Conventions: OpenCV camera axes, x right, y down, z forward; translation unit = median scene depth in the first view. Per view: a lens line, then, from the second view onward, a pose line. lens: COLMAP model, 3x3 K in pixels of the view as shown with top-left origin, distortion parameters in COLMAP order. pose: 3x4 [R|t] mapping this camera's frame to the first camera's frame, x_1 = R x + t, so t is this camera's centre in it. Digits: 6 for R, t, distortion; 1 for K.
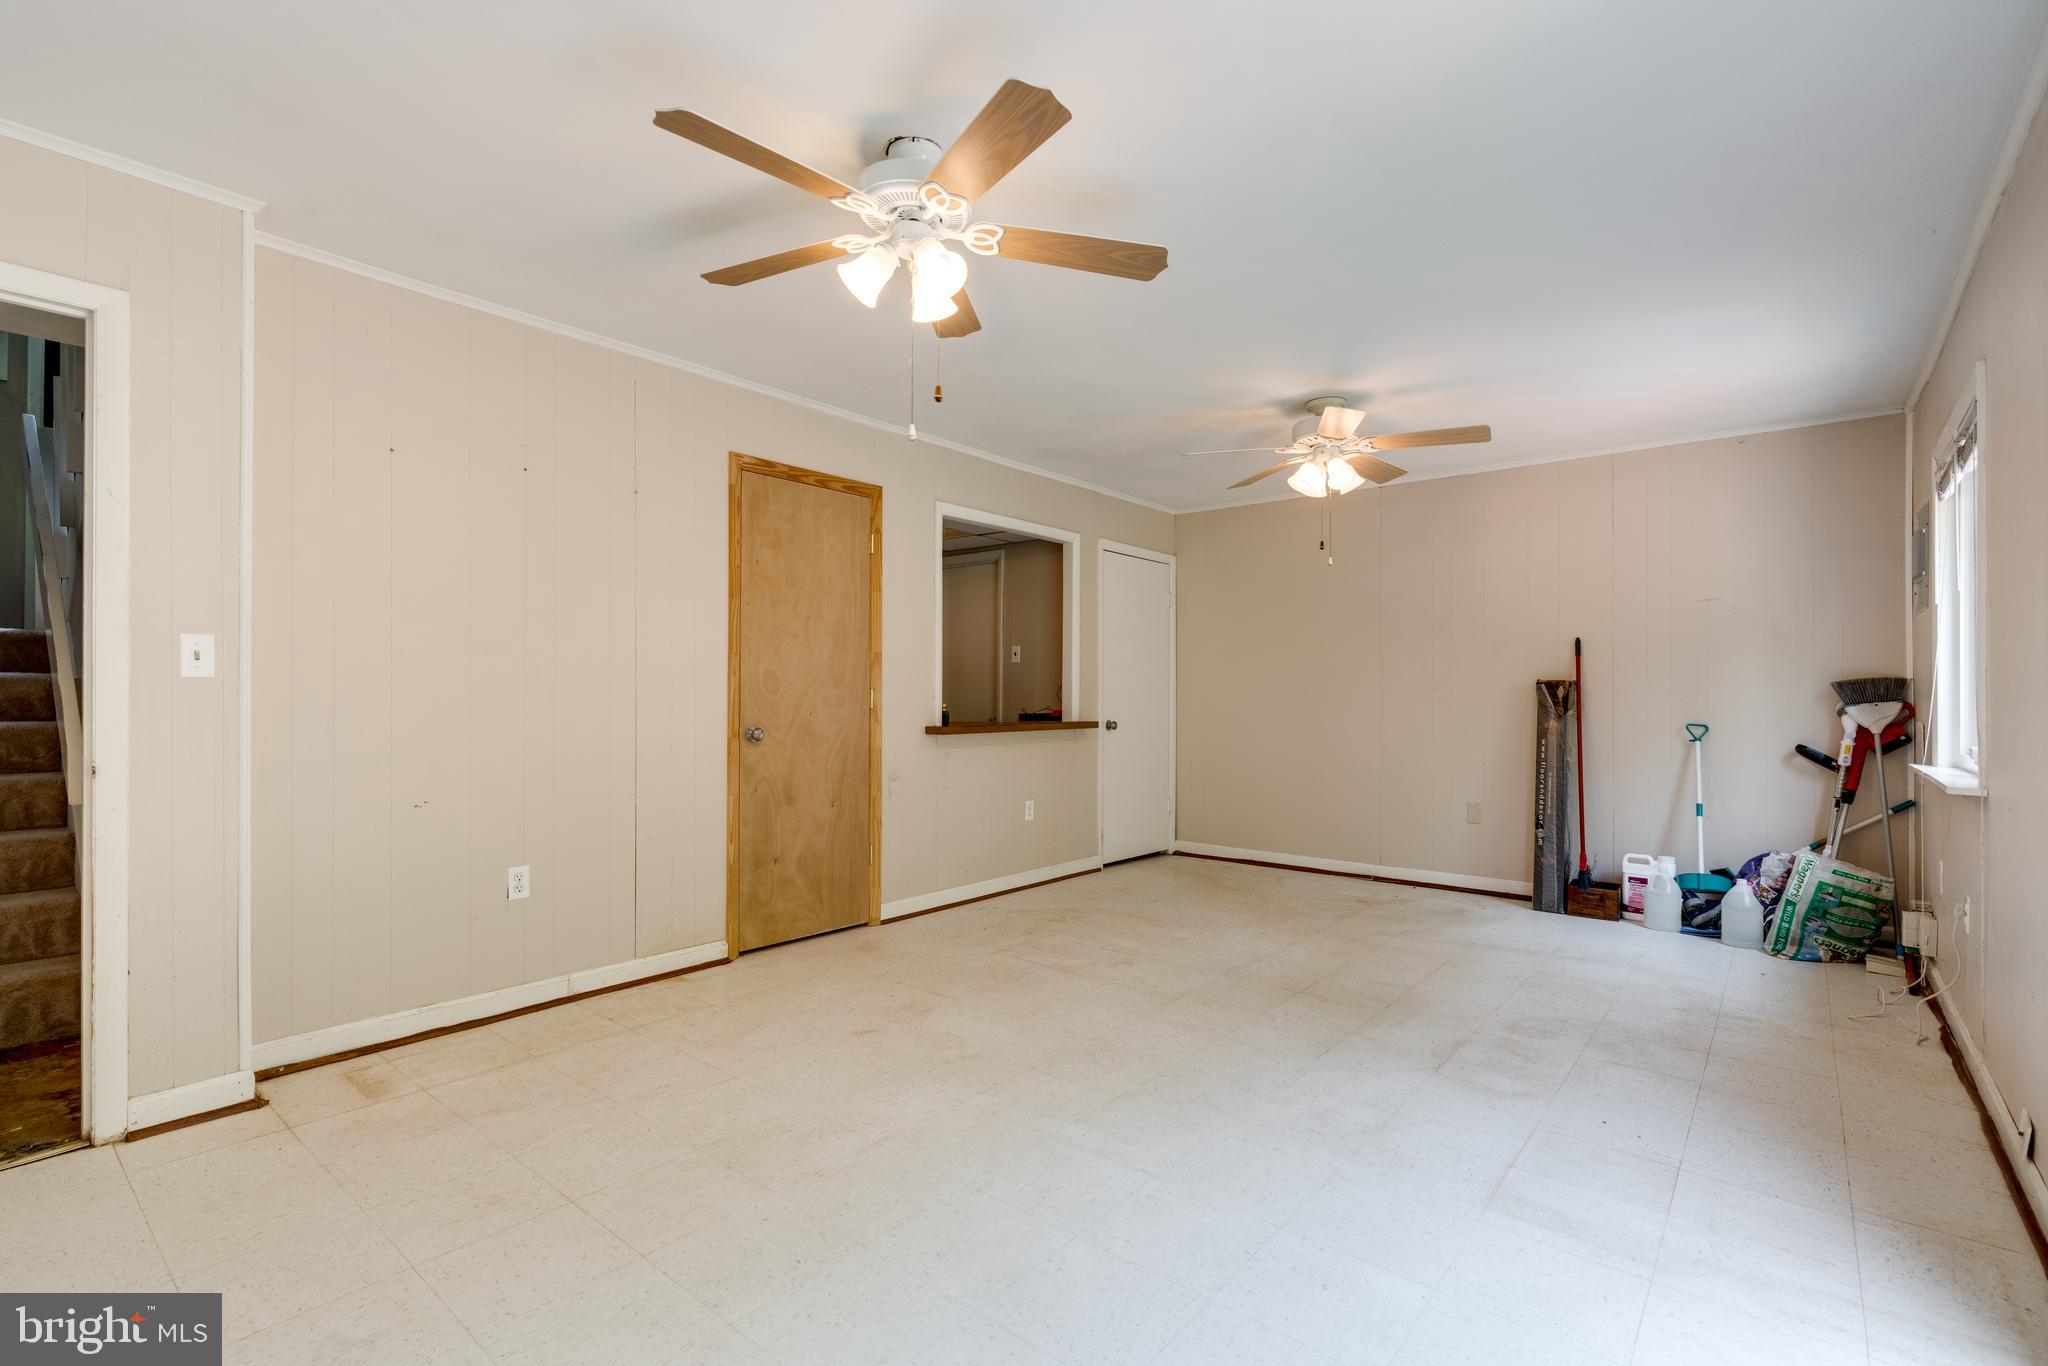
lens RADIAL K [[923.7, 0, 1021.7], [0, 923.7, 700.0], [0, 0, 1]] dist [-0.002603, 0.000082]
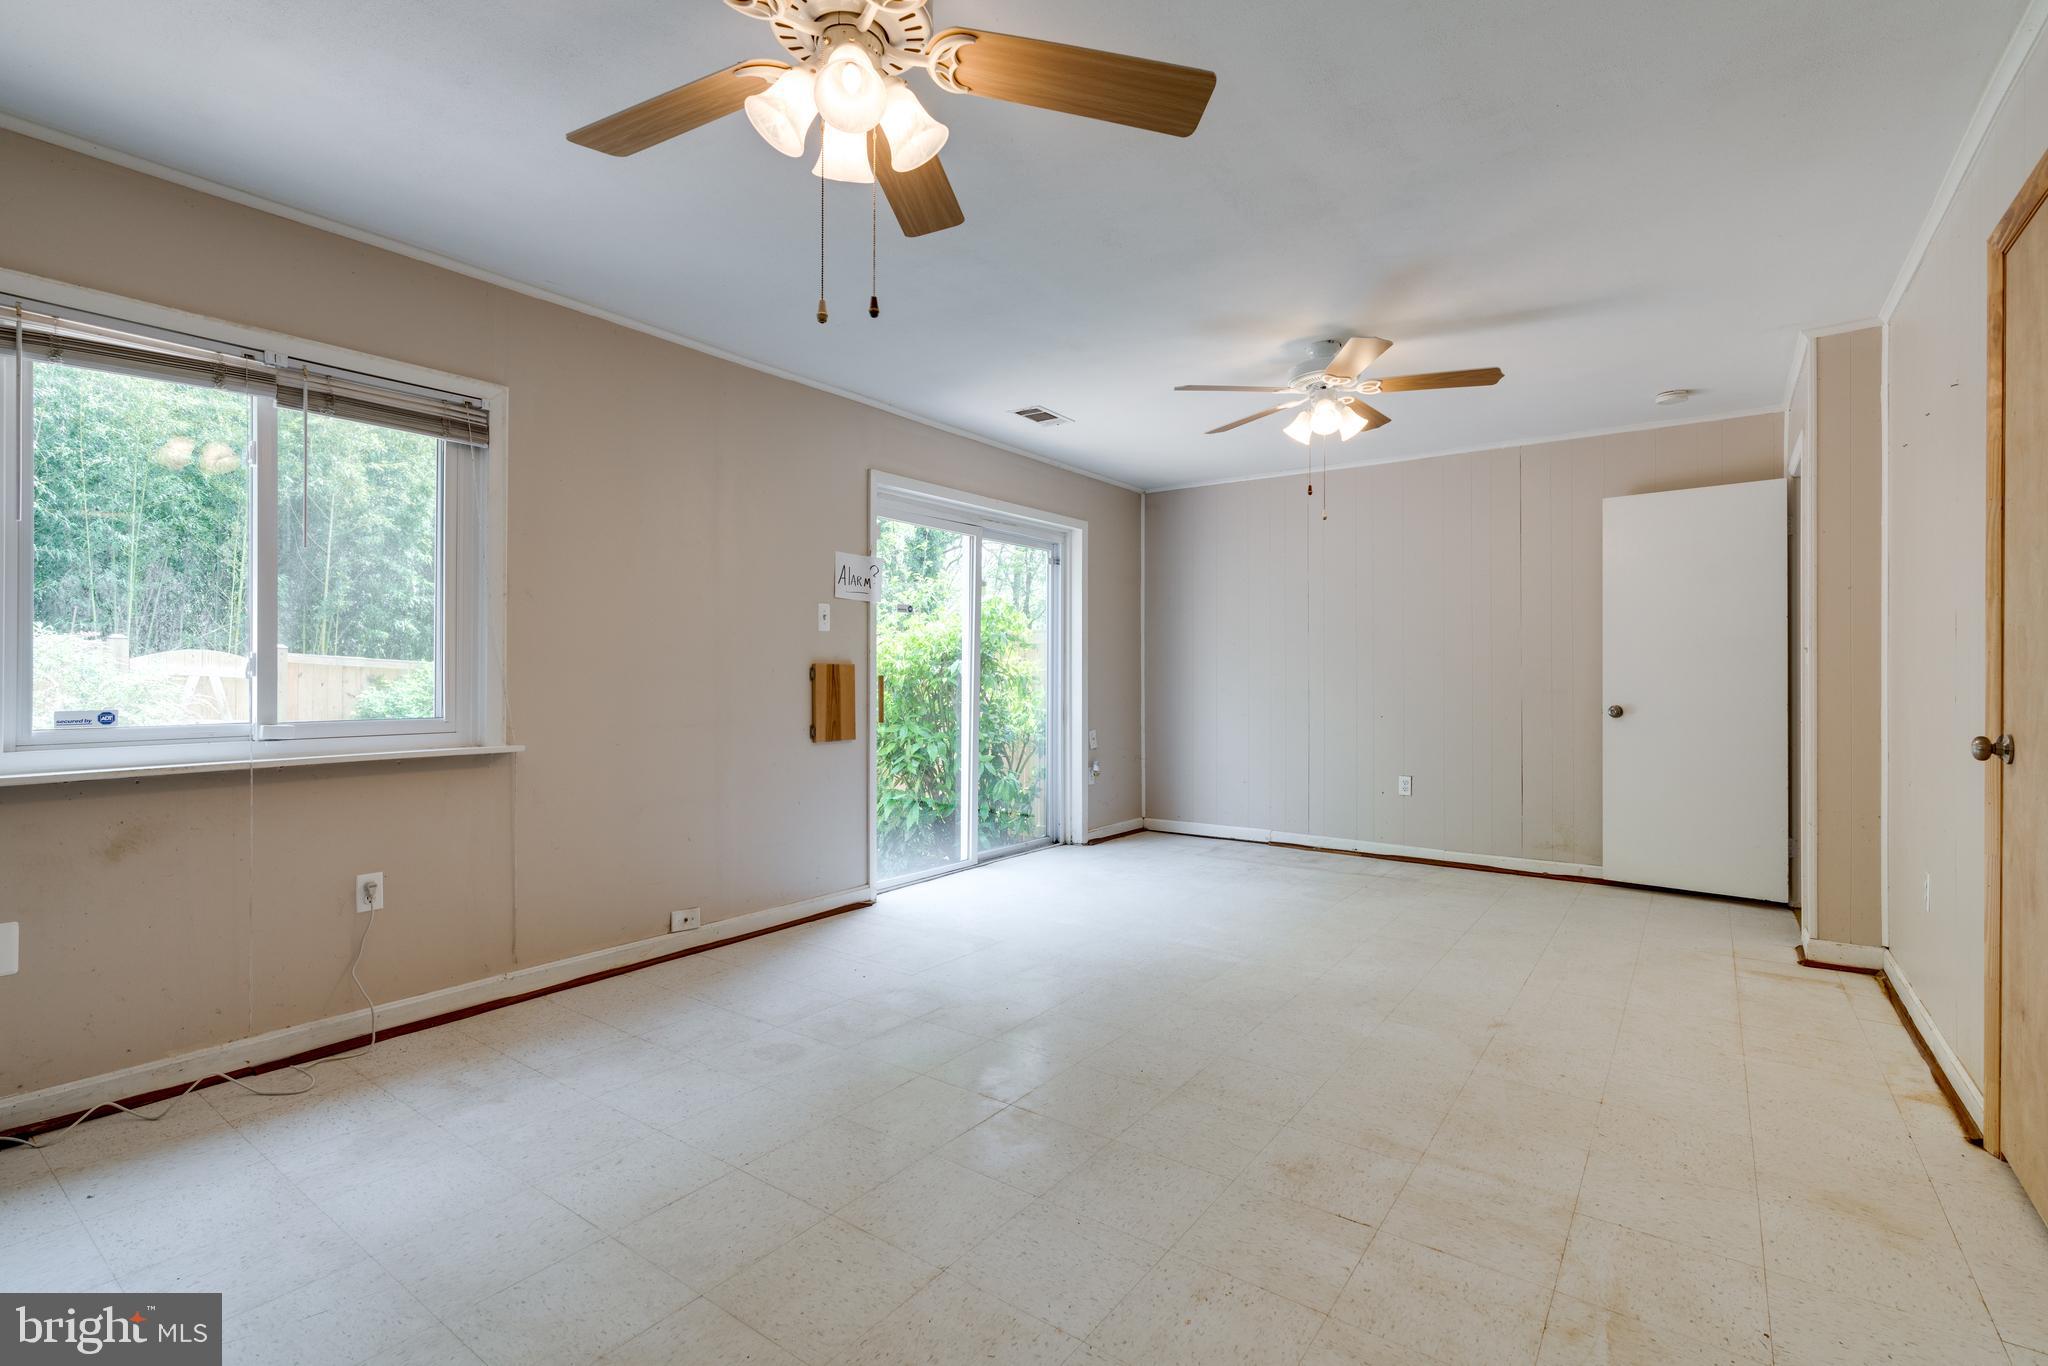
lens RADIAL K [[923.7, 0, 1019.9], [0, 923.7, 676.2], [0, 0, 1]] dist [-0.002603, 0.000082]
pose [[-0.997975, -0.006429, -0.063279, 0.287887], [-0.006674, 0.999971, 0.003666, -0.002358], [0.063254, 0.004081, -0.997989, 1.425600]]
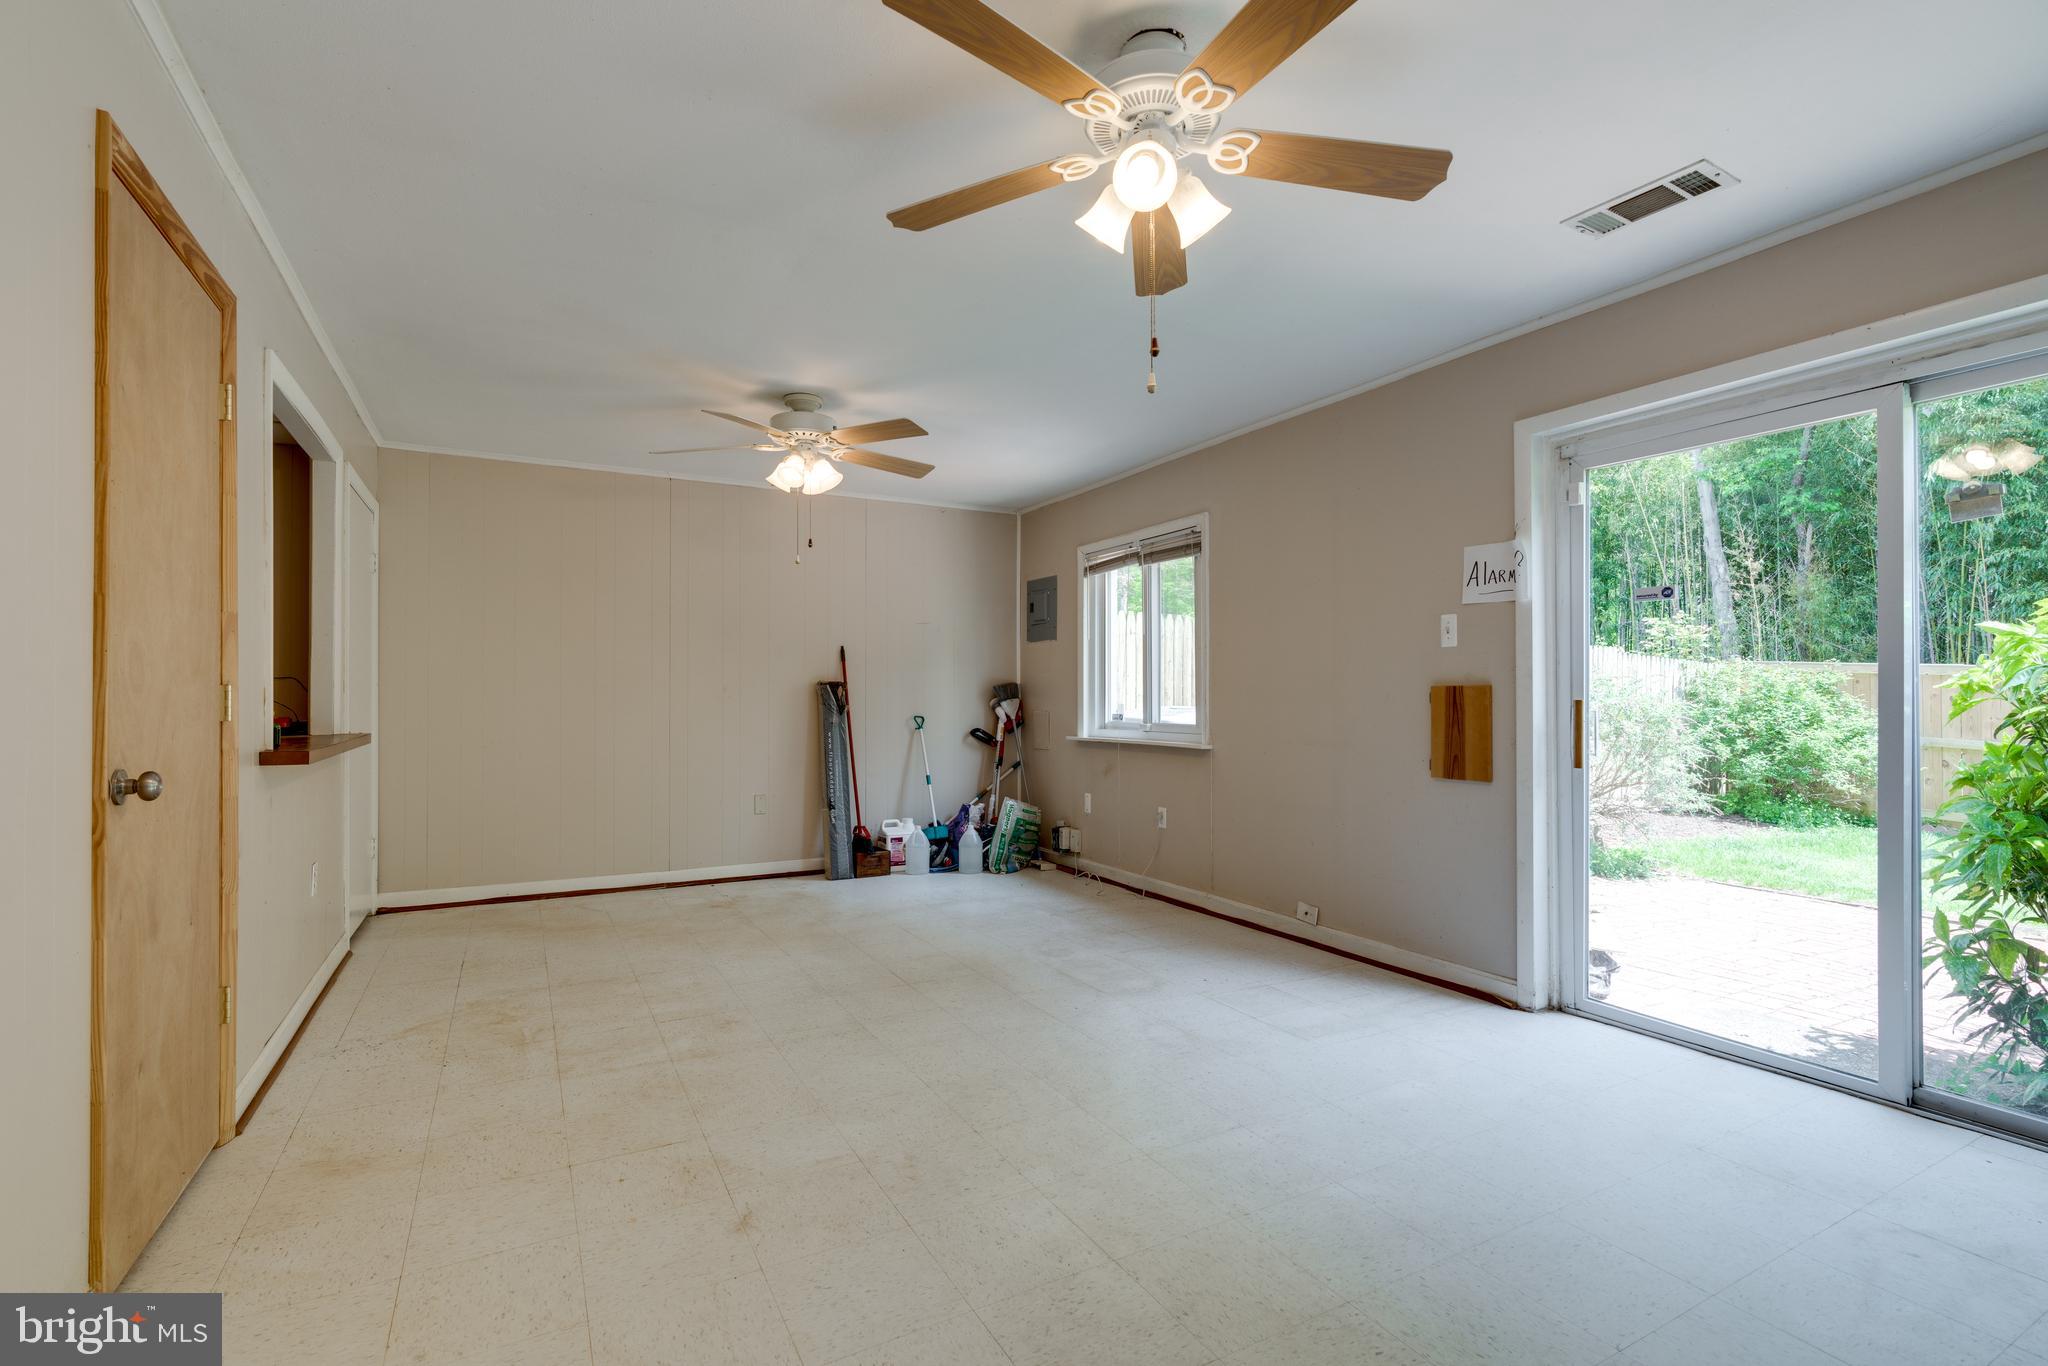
lens RADIAL K [[923.7, 0, 1016.9], [0, 923.7, 684.6], [0, 0, 1]] dist [-0.002603, 0.000082]
pose [[0.361998, 0.008088, 0.932144, -0.519880], [0.003853, 0.999941, -0.010172, -0.004773], [-0.932171, 0.007274, 0.361945, 0.436453]]
